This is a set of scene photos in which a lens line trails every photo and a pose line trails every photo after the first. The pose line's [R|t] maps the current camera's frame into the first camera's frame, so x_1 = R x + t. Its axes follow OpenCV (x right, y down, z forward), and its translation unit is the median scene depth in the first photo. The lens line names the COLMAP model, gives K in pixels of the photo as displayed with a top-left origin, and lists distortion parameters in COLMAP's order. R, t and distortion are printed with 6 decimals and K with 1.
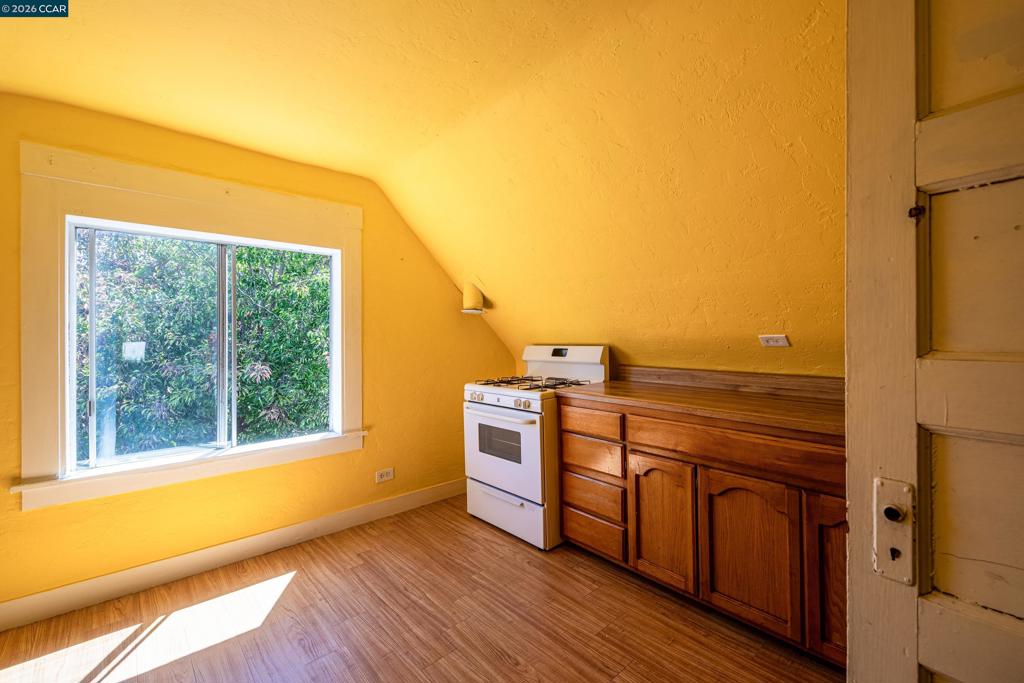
lens RADIAL K [[441.4, 0, 511.8], [0, 441.4, 334.9], [0, 0, 1]] dist [0.009021, -0.000192]
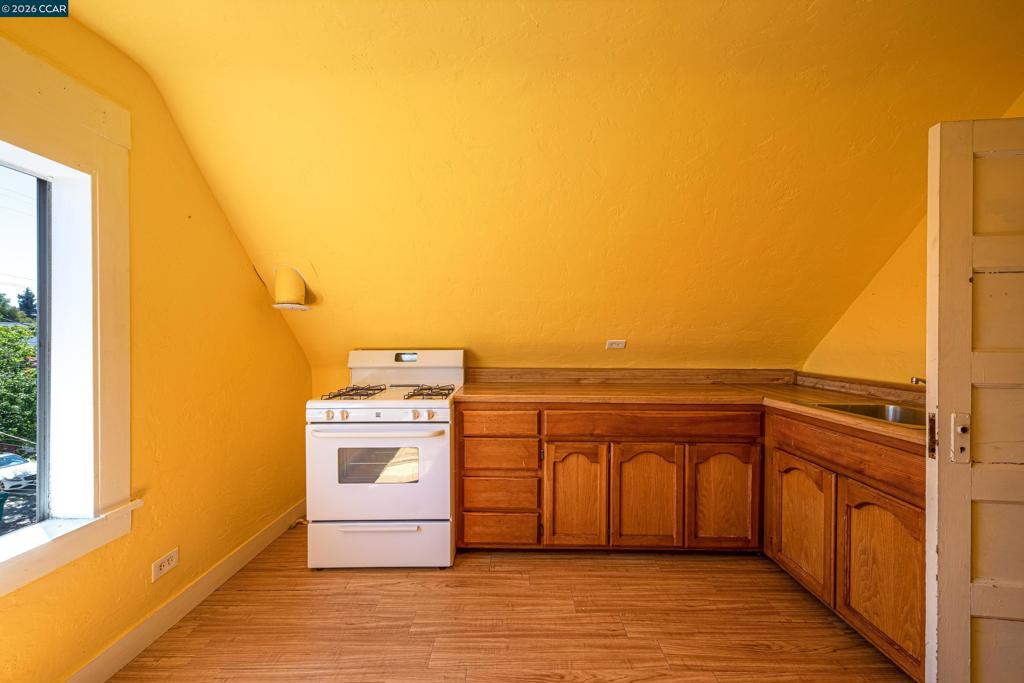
lens RADIAL K [[407.1, 0, 512.4], [0, 407.1, 345.3], [0, 0, 1]] dist [0.017022, -0.000453]
pose [[0.670712, -0.001467, 0.741717, -0.544307], [-0.008067, 0.999924, 0.009272, 0.006495], [-0.741674, -0.012203, 0.670649, 0.363544]]
